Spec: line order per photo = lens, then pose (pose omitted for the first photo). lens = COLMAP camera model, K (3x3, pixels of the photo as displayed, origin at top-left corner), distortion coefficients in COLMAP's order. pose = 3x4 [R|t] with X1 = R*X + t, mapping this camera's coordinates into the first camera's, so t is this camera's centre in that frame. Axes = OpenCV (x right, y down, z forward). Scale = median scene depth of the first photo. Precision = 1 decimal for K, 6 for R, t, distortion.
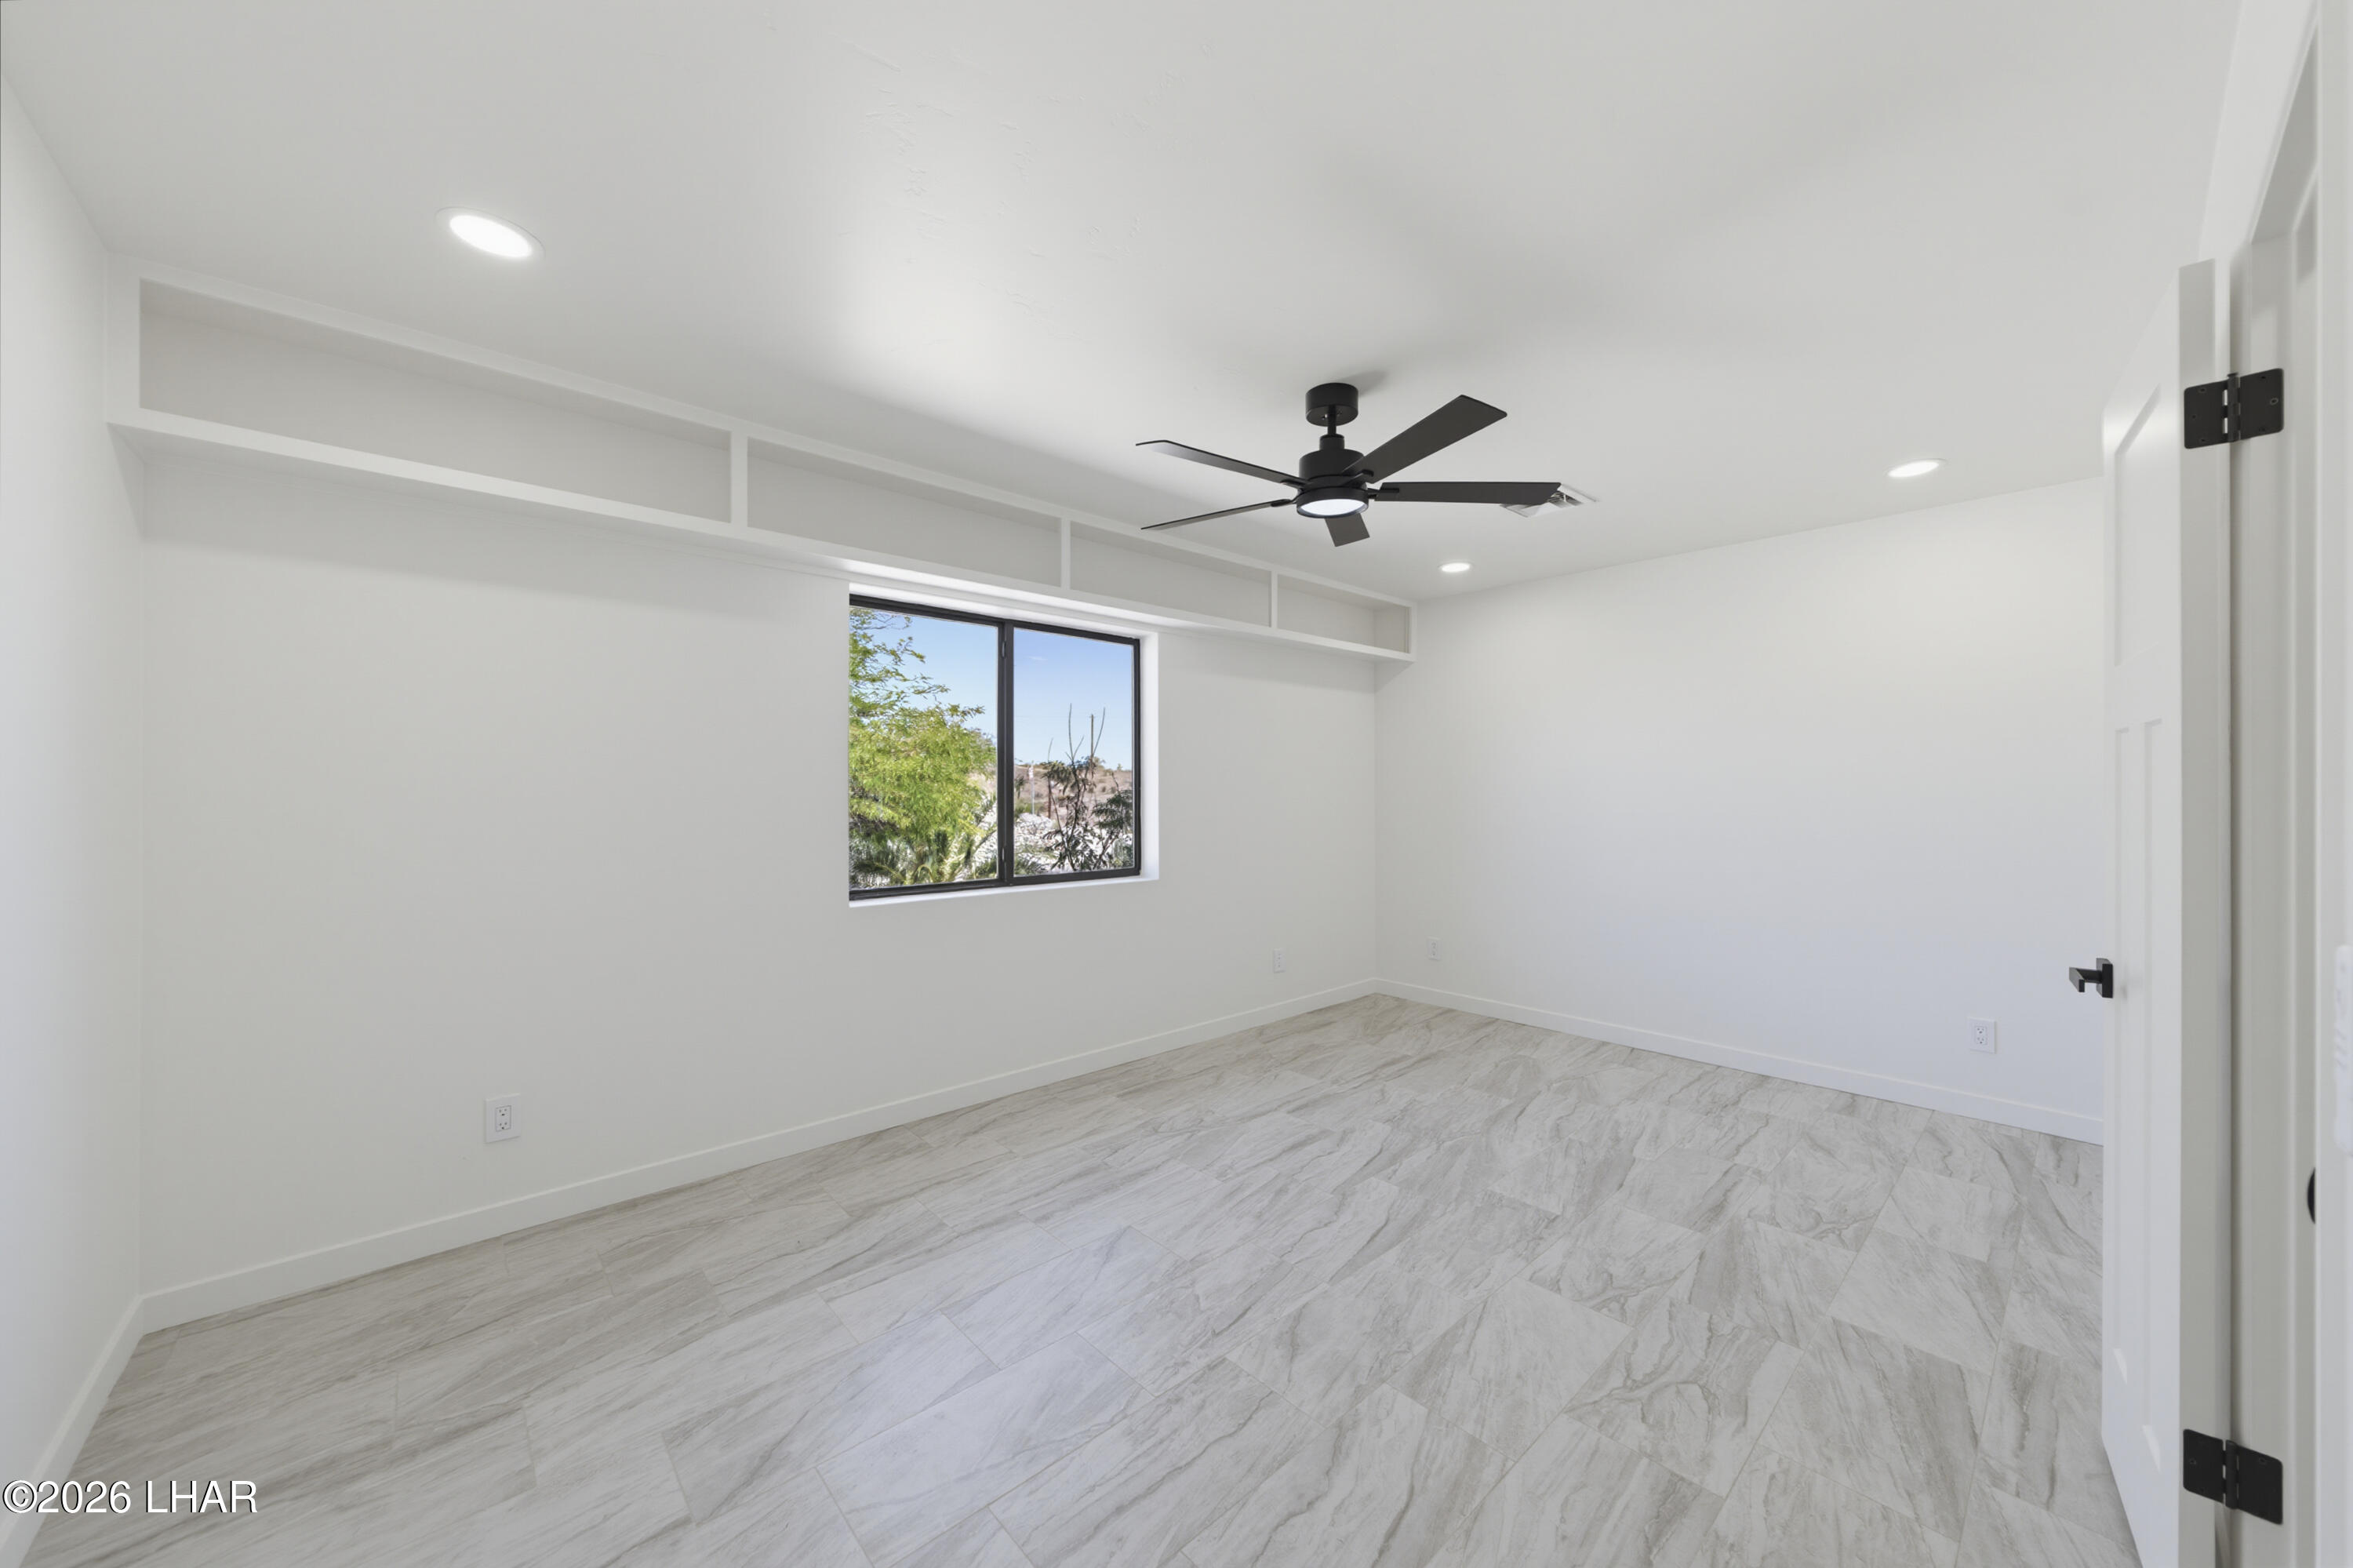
lens RADIAL K [[854.4, 0, 1194.6], [0, 854.4, 792.5], [0, 0, 1]] dist [-0.005583, 0.000373]
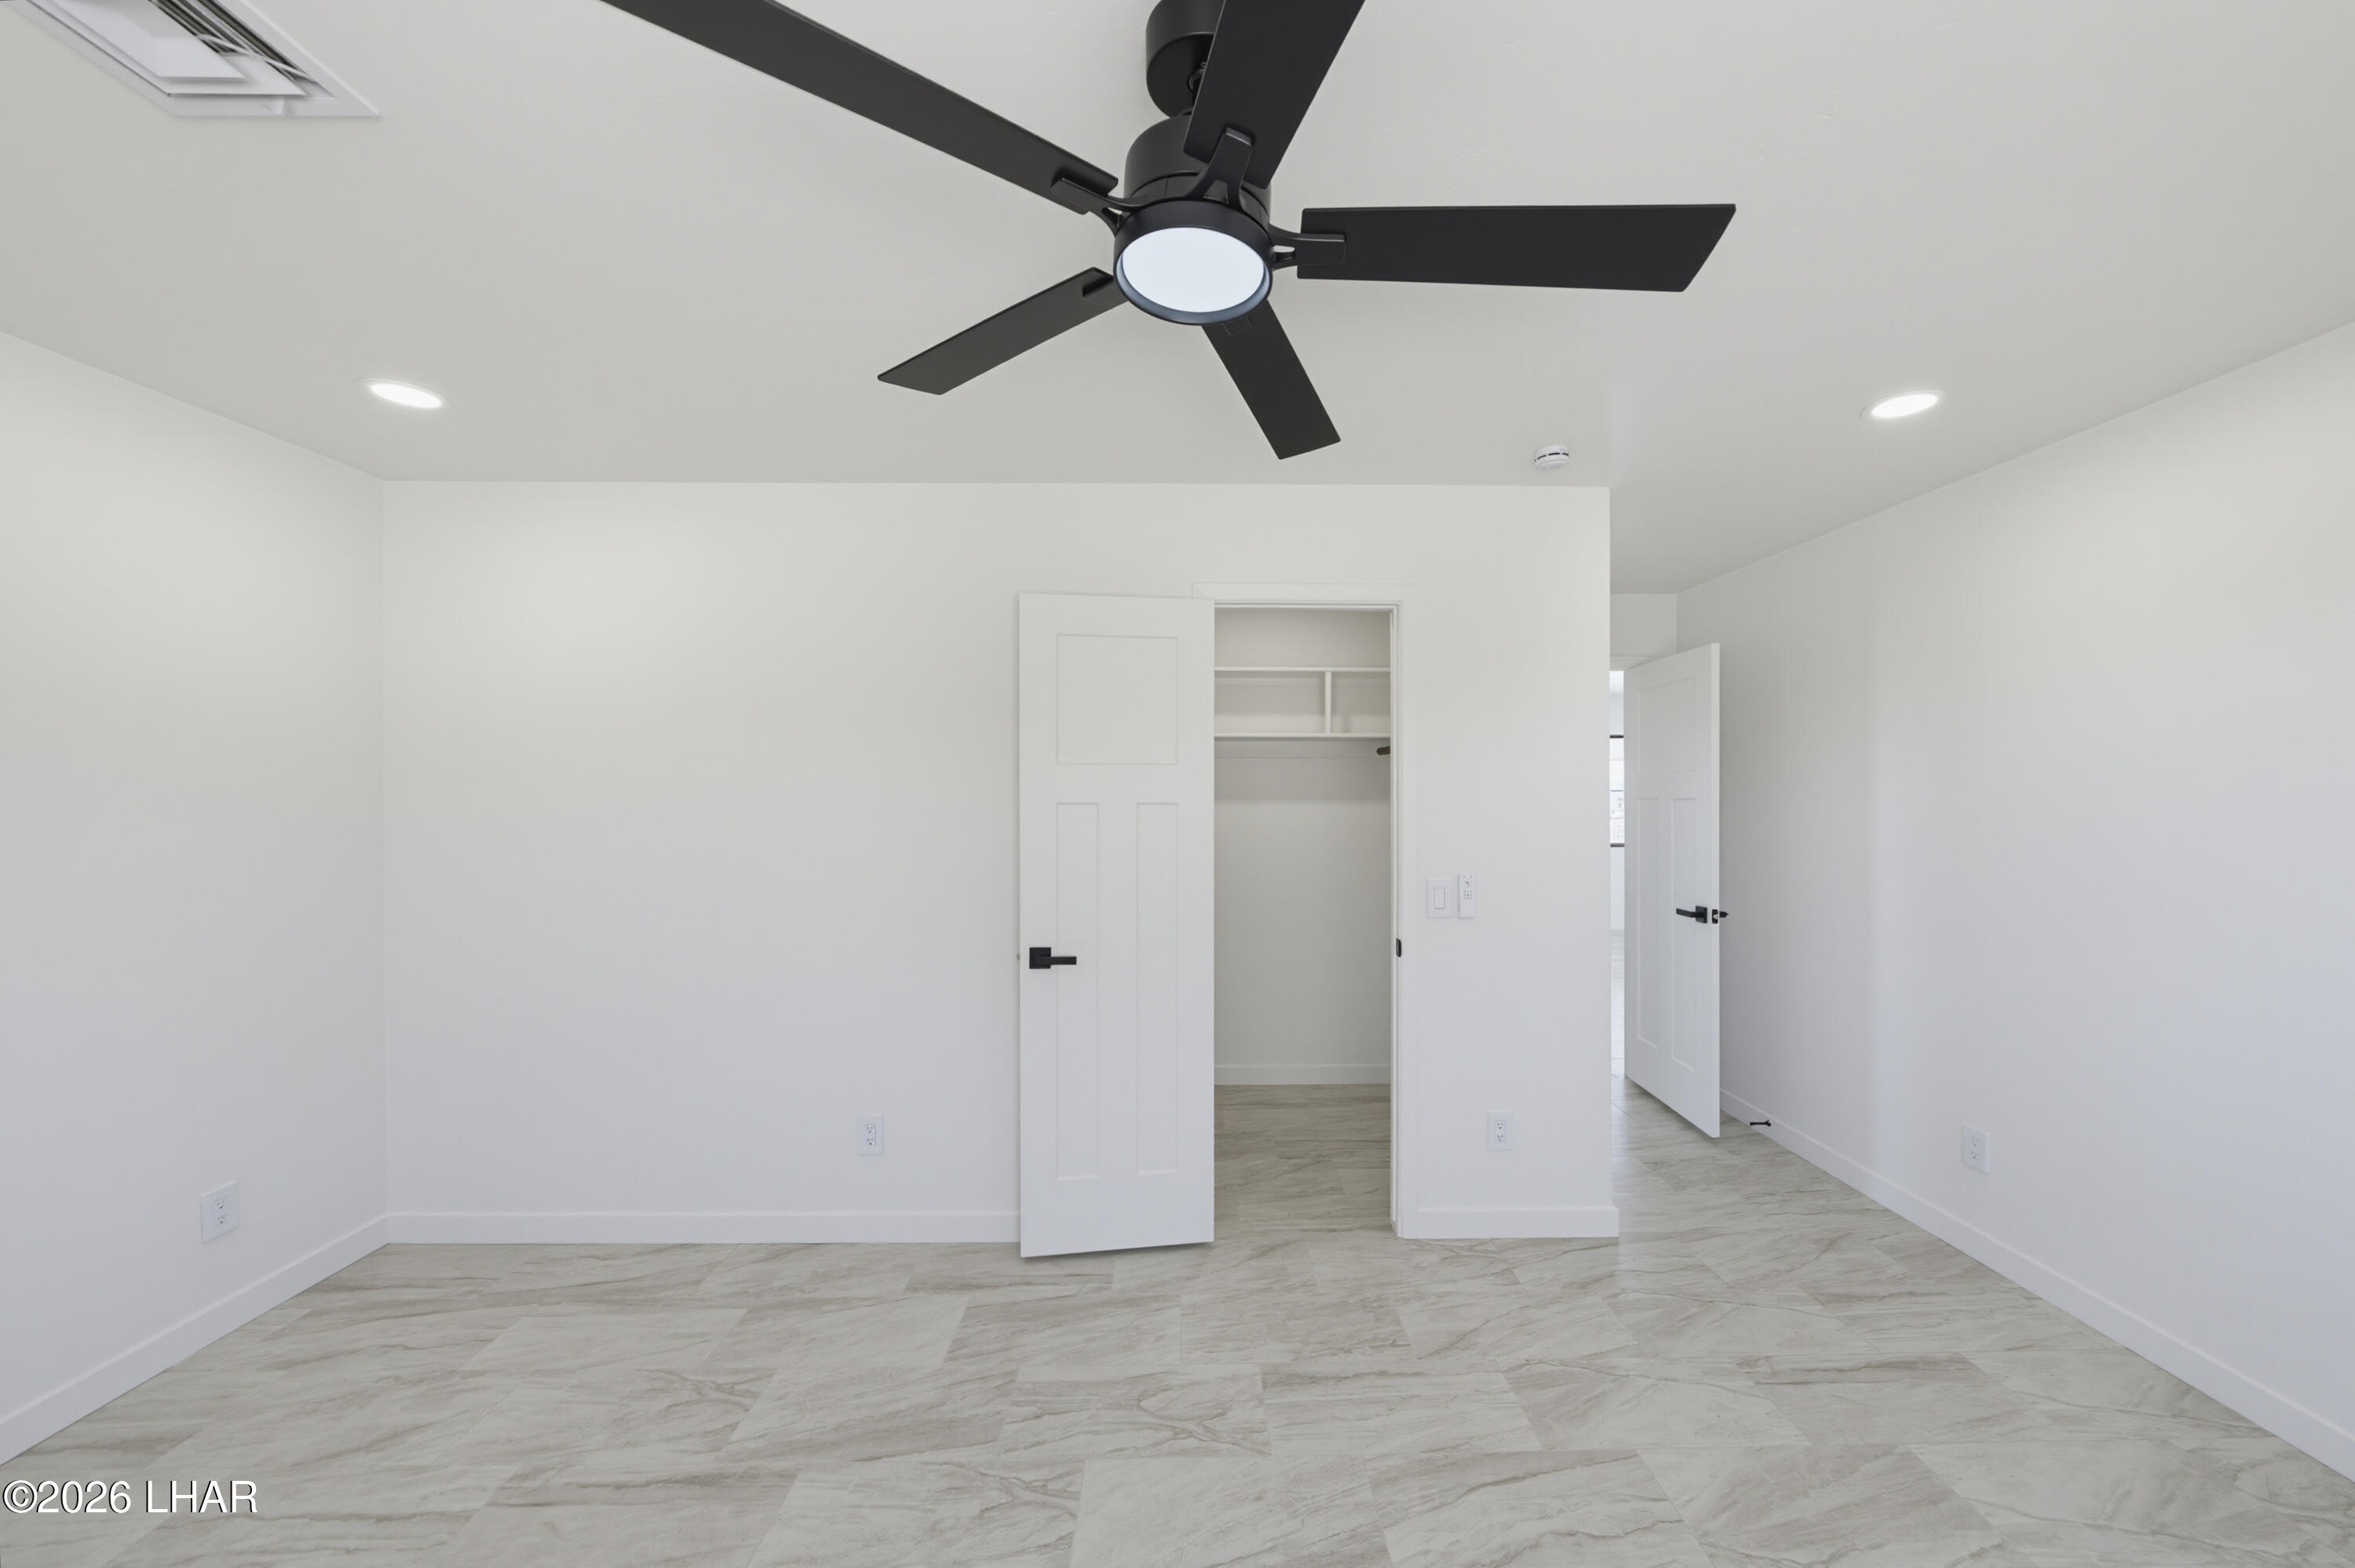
lens RADIAL K [[855.0, 0, 1195.6], [0, 855.0, 792.5], [0, 0, 1]] dist [-0.005583, 0.000373]
pose [[-0.751050, -0.001590, 0.660243, -0.149205], [0.002715, 0.999981, 0.005497, -0.072312], [-0.660239, 0.005921, -0.751032, 1.478173]]
